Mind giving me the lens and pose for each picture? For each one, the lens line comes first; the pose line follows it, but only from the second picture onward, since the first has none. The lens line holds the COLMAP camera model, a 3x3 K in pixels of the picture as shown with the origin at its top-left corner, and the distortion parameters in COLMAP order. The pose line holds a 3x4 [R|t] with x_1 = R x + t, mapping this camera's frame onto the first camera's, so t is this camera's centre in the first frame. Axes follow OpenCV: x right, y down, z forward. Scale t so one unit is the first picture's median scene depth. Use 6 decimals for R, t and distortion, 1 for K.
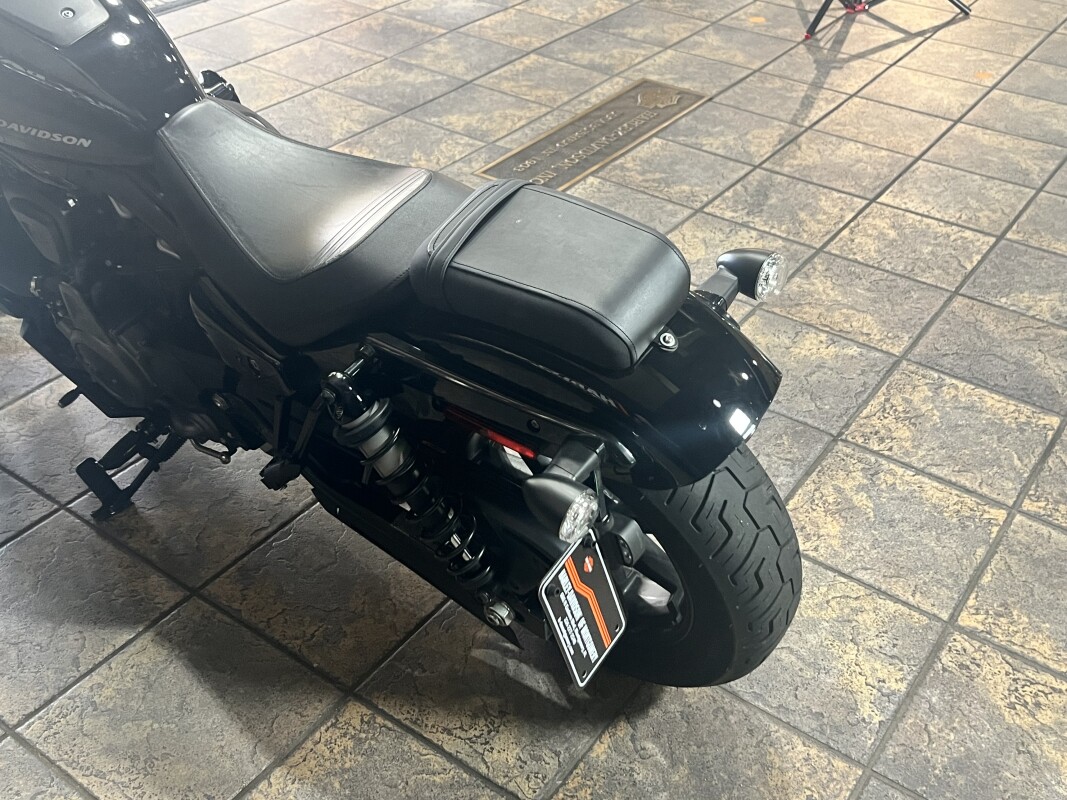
lens RADIAL K [[1136.5, 0, 533.5], [0, 1136.5, 400.0], [0, 0, 1]] dist [0.001509, -0.038335]
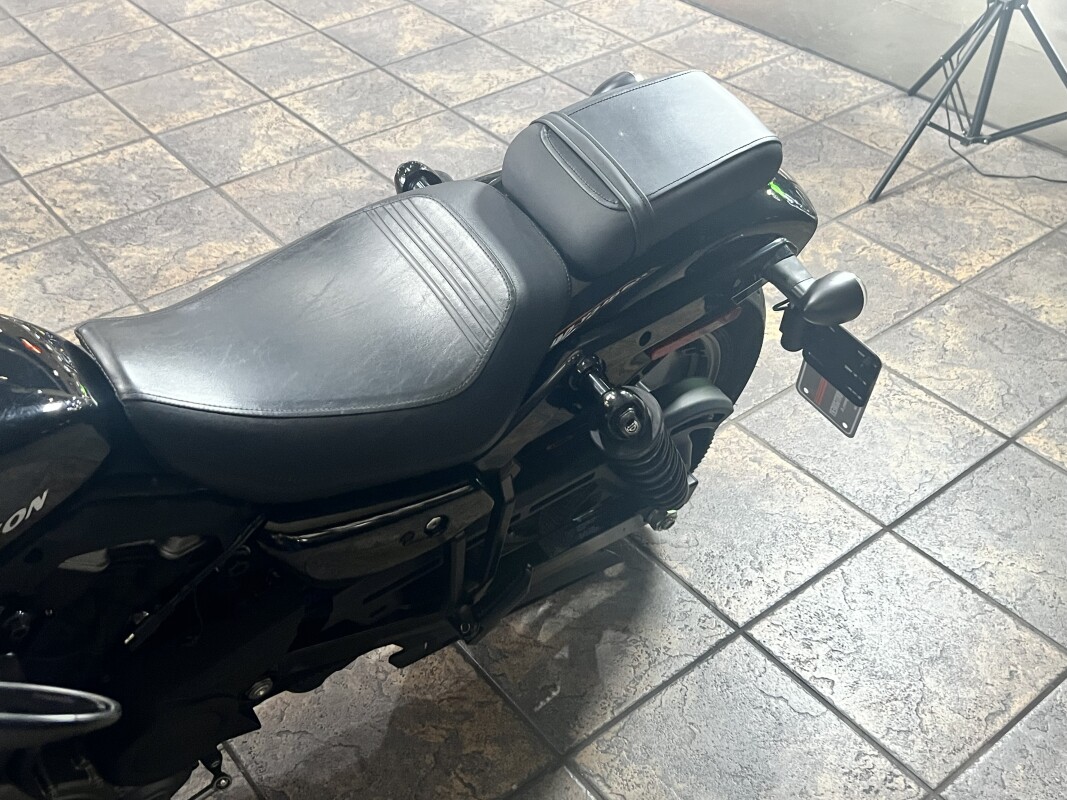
lens RADIAL K [[1136.5, 0, 533.5], [0, 1136.5, 400.0], [0, 0, 1]] dist [0.001509, -0.038335]
pose [[0.263614, -0.627722, 0.732443, -0.672151], [0.575949, 0.711527, 0.402507, -0.328889], [-0.773816, 0.315743, 0.549105, 0.458501]]
